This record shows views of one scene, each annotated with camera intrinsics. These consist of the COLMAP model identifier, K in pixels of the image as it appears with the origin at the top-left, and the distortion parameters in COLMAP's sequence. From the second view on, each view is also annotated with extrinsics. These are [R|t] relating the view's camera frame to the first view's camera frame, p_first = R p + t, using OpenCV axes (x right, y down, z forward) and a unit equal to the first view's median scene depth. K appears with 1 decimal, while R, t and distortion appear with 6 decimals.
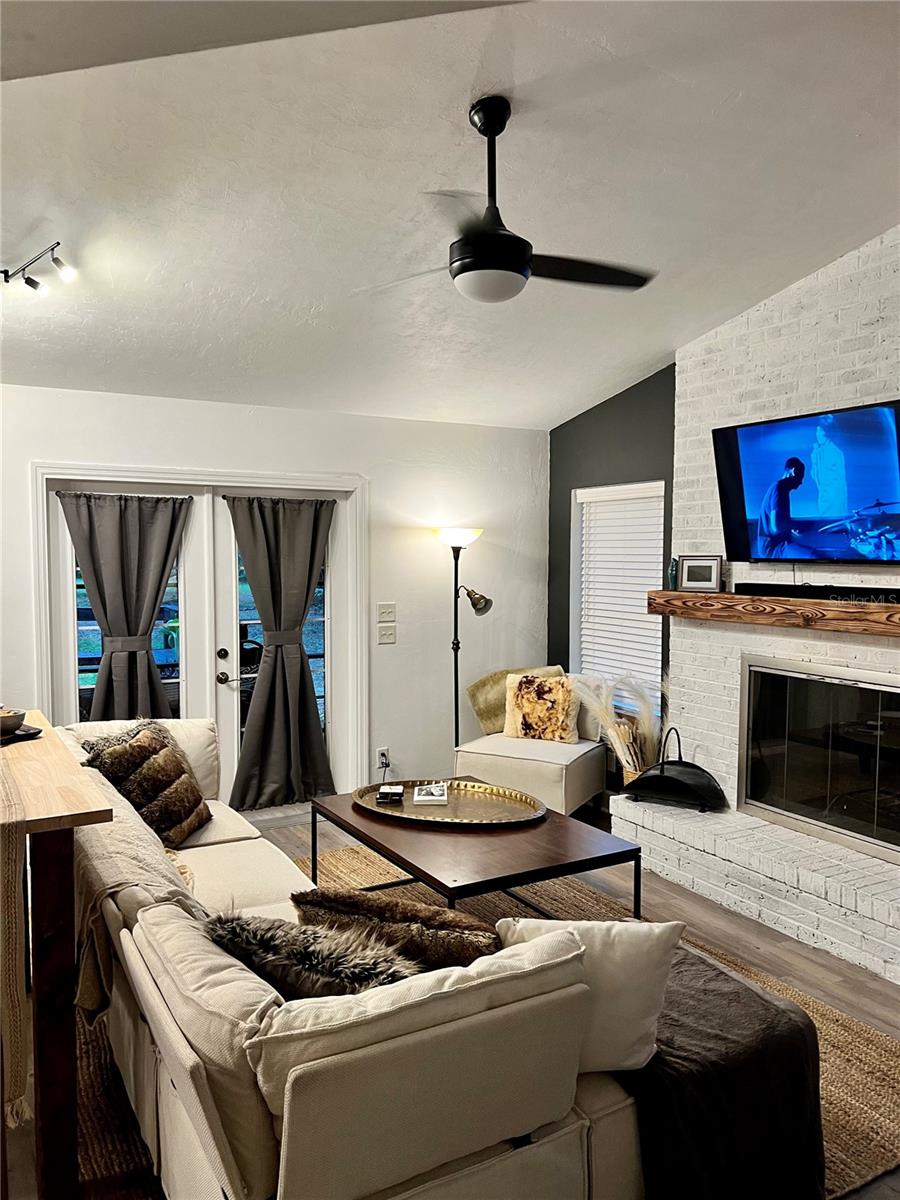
lens RADIAL K [[900.1, 0, 450.0], [0, 900.1, 600.0], [0, 0, 1]] dist [0.063166, -0.001087]
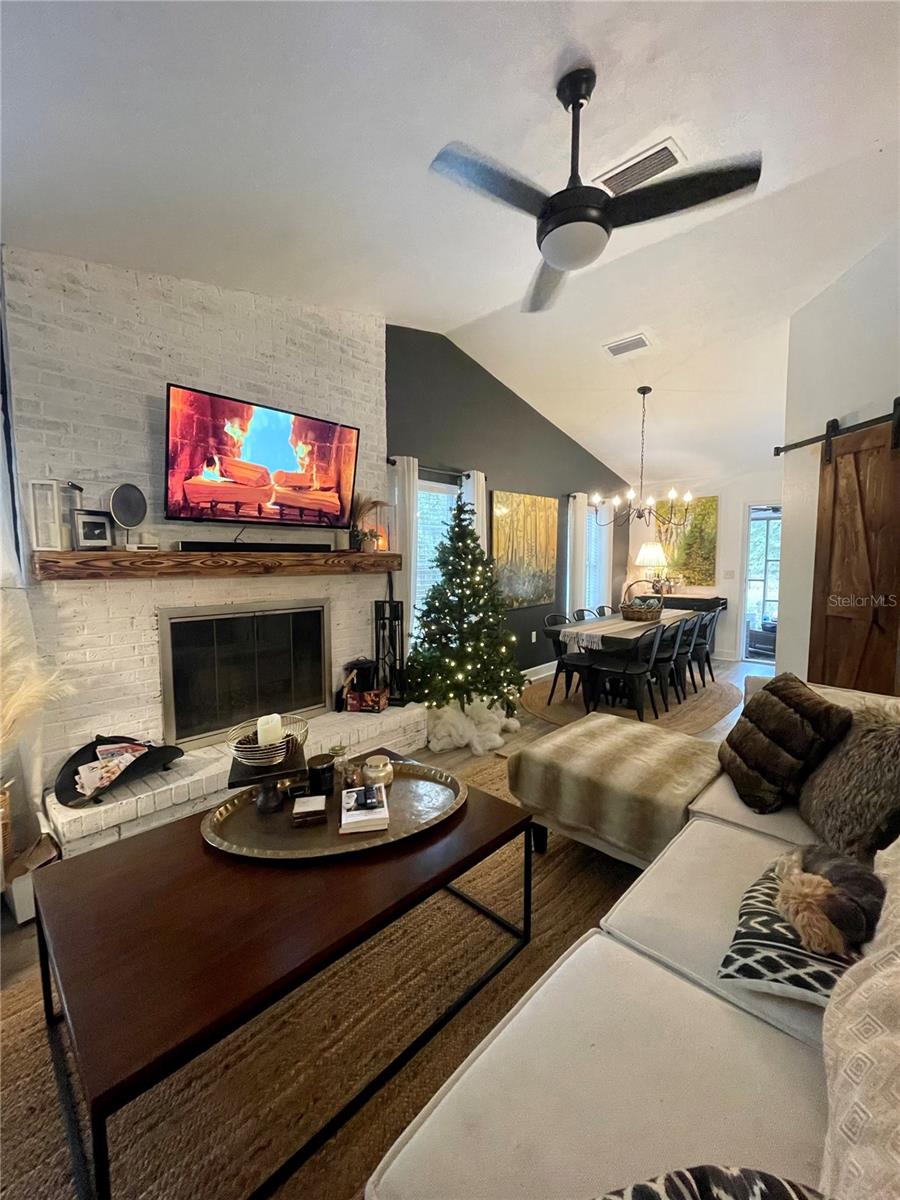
lens RADIAL K [[499.1, 0, 462.3], [0, 499.1, 601.1], [0, 0, 1]] dist [0.012440, -0.000255]
pose [[-0.309503, -0.085608, 0.947037, -0.356948], [0.052430, 0.992888, 0.106888, 0.005880], [-0.949452, 0.082735, -0.302813, 0.869513]]
